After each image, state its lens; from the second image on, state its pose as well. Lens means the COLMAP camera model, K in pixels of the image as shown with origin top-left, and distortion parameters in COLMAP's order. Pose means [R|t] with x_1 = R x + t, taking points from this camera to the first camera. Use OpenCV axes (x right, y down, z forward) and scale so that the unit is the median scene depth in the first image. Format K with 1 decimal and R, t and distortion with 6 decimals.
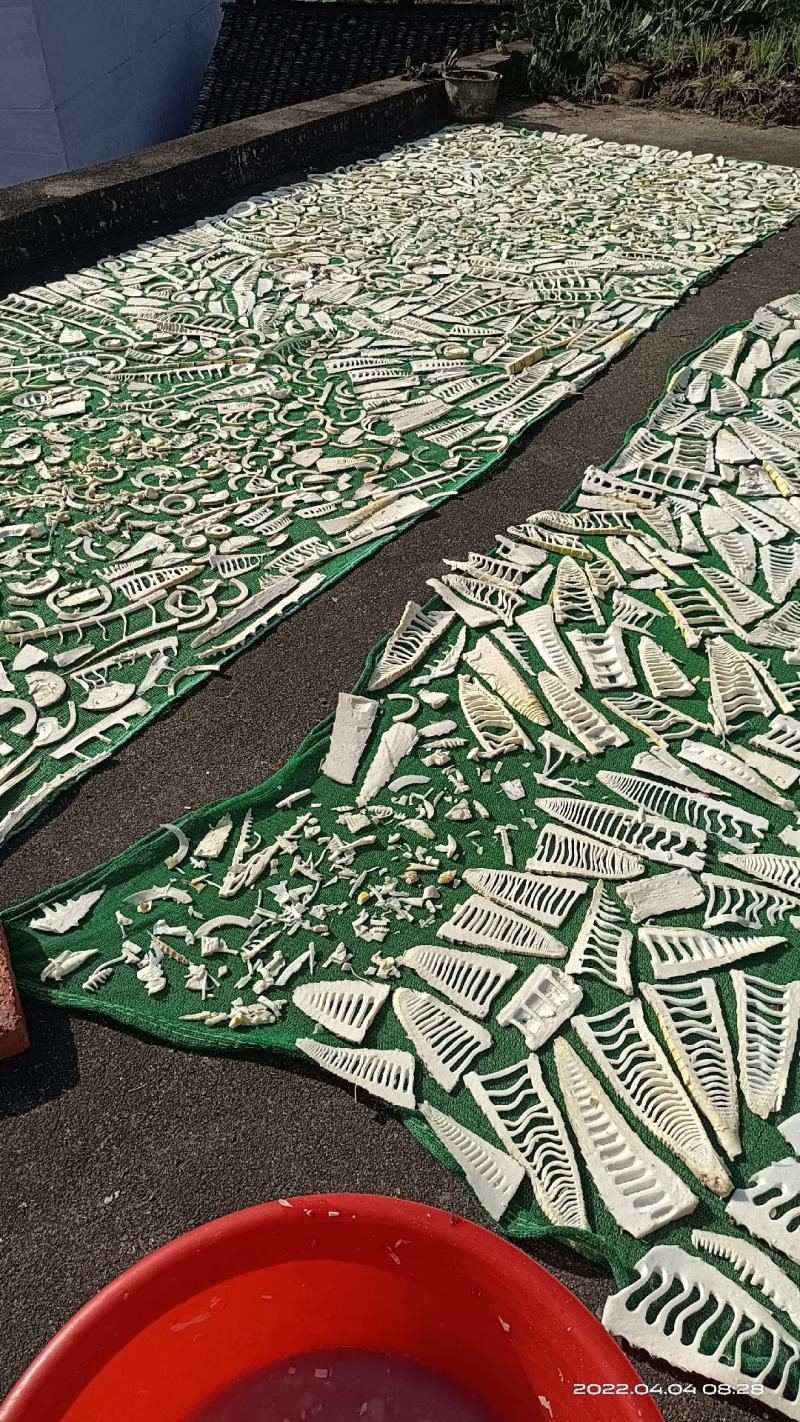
lens RADIAL K [[1036.3, 0, 397.8], [0, 1036.3, 724.6], [0, 0, 1]] dist [0.029074, -0.049420]
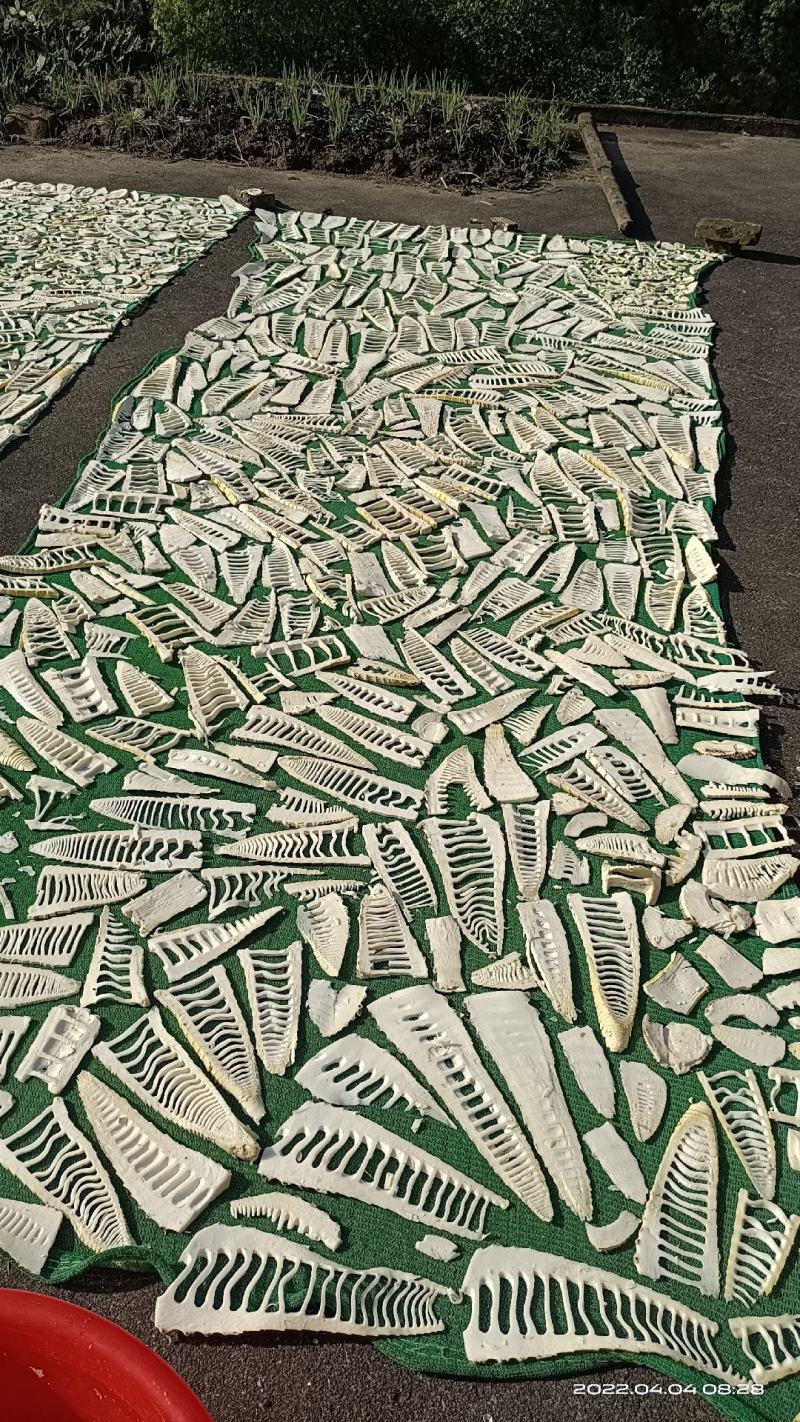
lens RADIAL K [[1036.3, 0, 397.8], [0, 1036.3, 724.6], [0, 0, 1]] dist [0.029074, -0.049420]
pose [[0.896473, -0.235498, 0.375336, 0.091611], [0.245151, 0.969222, 0.022588, 0.020962], [-0.369103, 0.071765, 0.926614, -0.042797]]
